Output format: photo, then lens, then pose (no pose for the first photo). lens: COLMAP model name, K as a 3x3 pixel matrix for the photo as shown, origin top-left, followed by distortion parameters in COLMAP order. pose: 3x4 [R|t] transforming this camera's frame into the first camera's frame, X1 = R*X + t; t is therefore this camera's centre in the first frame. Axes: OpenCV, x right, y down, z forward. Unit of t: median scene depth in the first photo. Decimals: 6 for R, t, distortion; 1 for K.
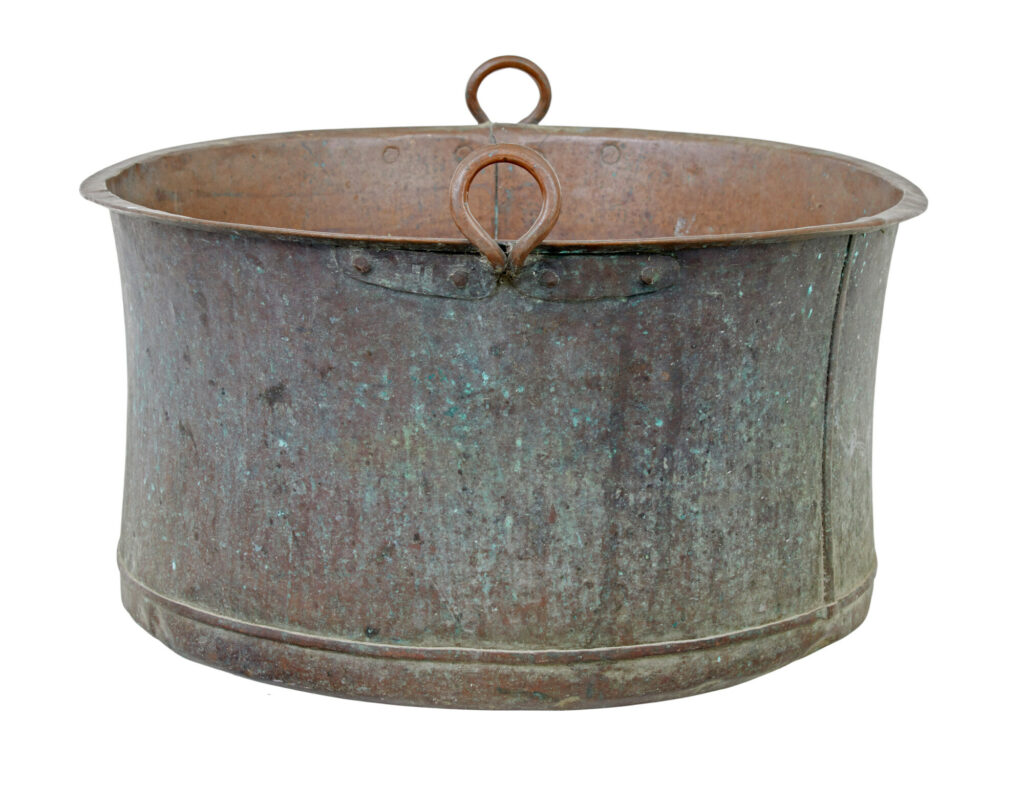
lens RADIAL K [[2872.4, 0, 512.2], [0, 2872.4, 394.3], [0, 0, 1]] dist [-0.107257, 0.000000]
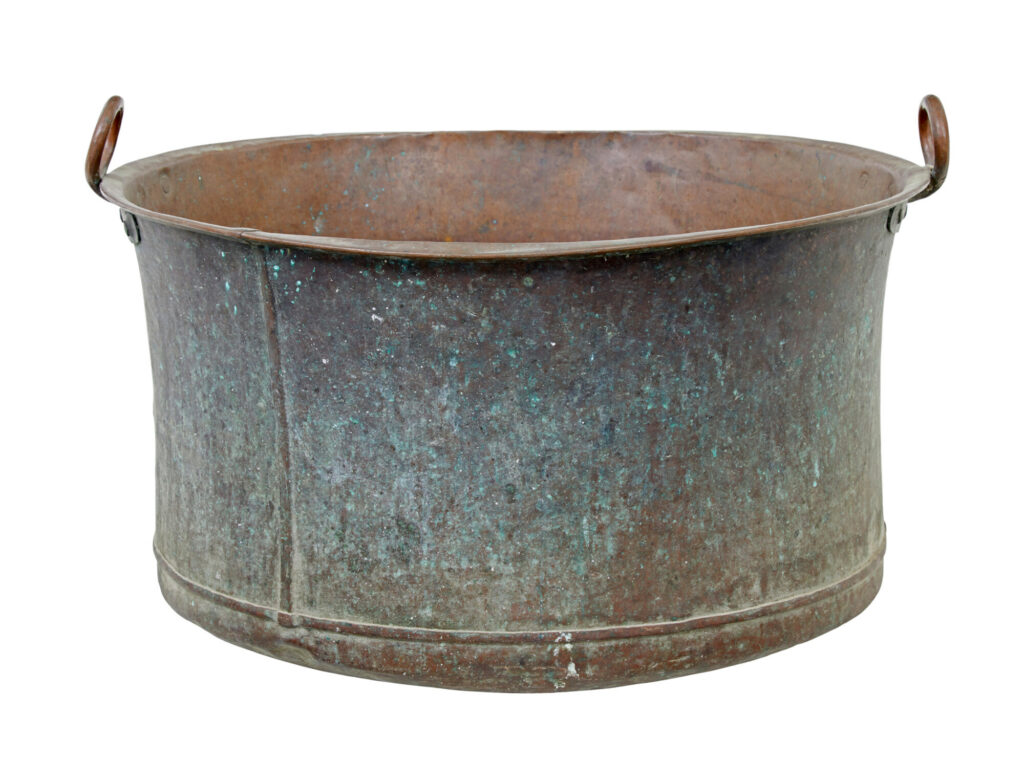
lens RADIAL K [[2709.2, 0, 512.2], [0, 2709.2, 378.6], [0, 0, 1]] dist [-0.065397, 0.000000]
pose [[0.040500, 0.212123, -0.976403, 1.056325], [-0.207910, 0.957605, 0.199415, -0.217921], [0.977309, 0.194927, 0.082885, 1.014011]]
